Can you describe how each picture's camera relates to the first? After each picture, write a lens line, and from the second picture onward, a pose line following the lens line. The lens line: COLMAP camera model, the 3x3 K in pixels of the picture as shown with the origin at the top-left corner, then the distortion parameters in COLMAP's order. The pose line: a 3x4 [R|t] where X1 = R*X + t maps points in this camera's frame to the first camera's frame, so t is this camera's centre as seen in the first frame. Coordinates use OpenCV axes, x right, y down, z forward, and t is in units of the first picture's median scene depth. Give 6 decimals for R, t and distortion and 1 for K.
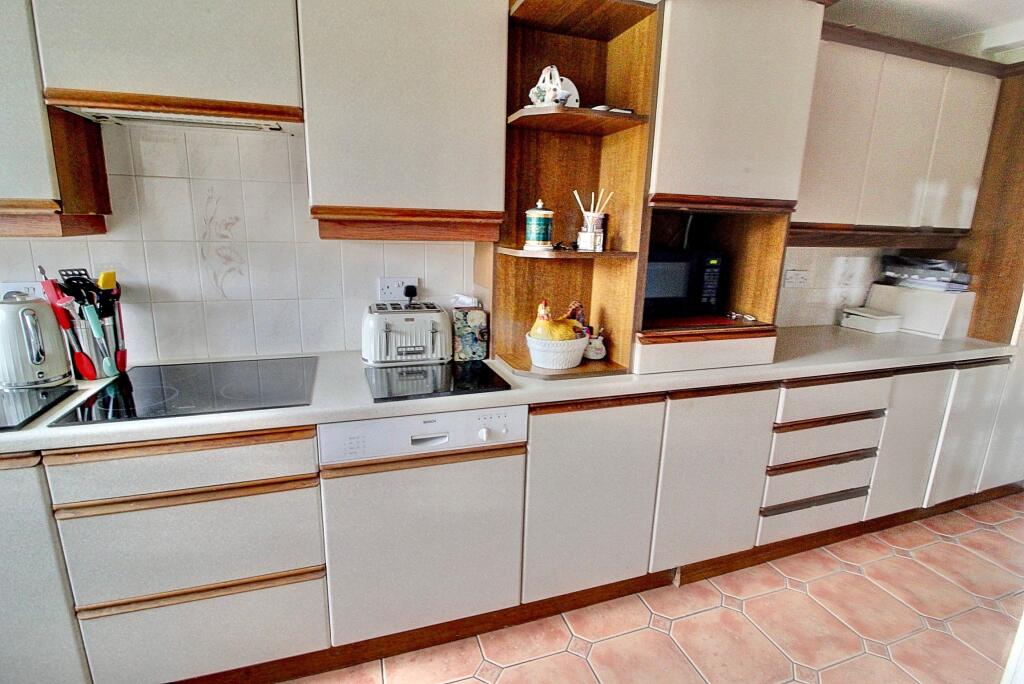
lens RADIAL K [[484.9, 0, 507.6], [0, 484.9, 336.8], [0, 0, 1]] dist [-0.010550, -0.000981]
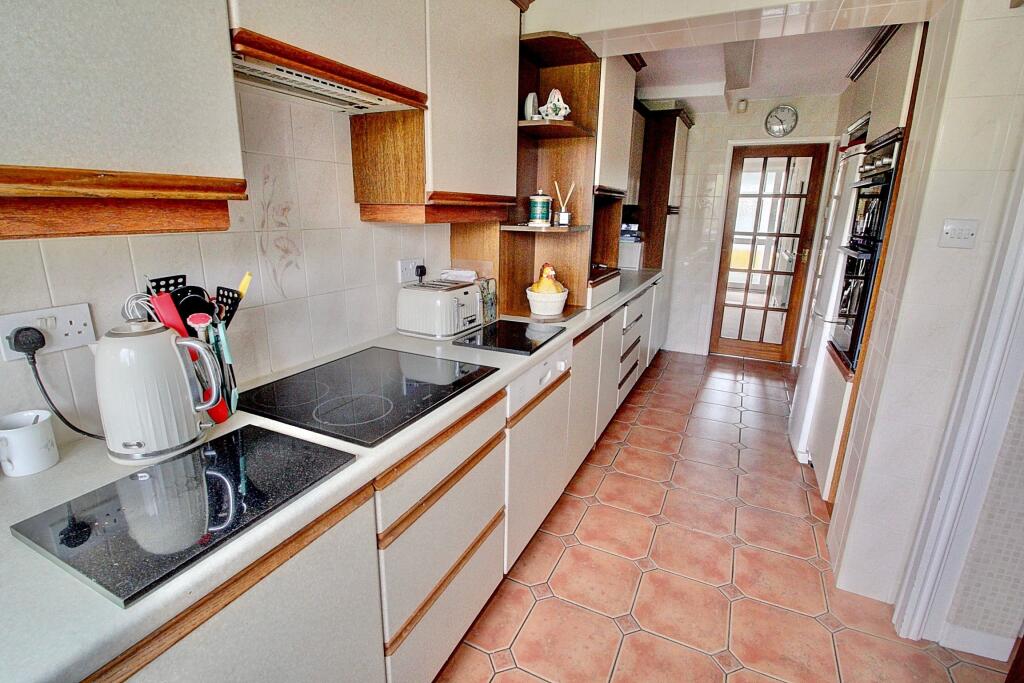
lens RADIAL K [[484.9, 0, 507.7], [0, 484.9, 340.0], [0, 0, 1]] dist [-0.010550, -0.000981]
pose [[0.692307, -0.200184, 0.693280, -0.943120], [0.162106, 0.979338, 0.120904, -0.048693], [-0.703159, 0.028682, 0.710454, 0.131758]]
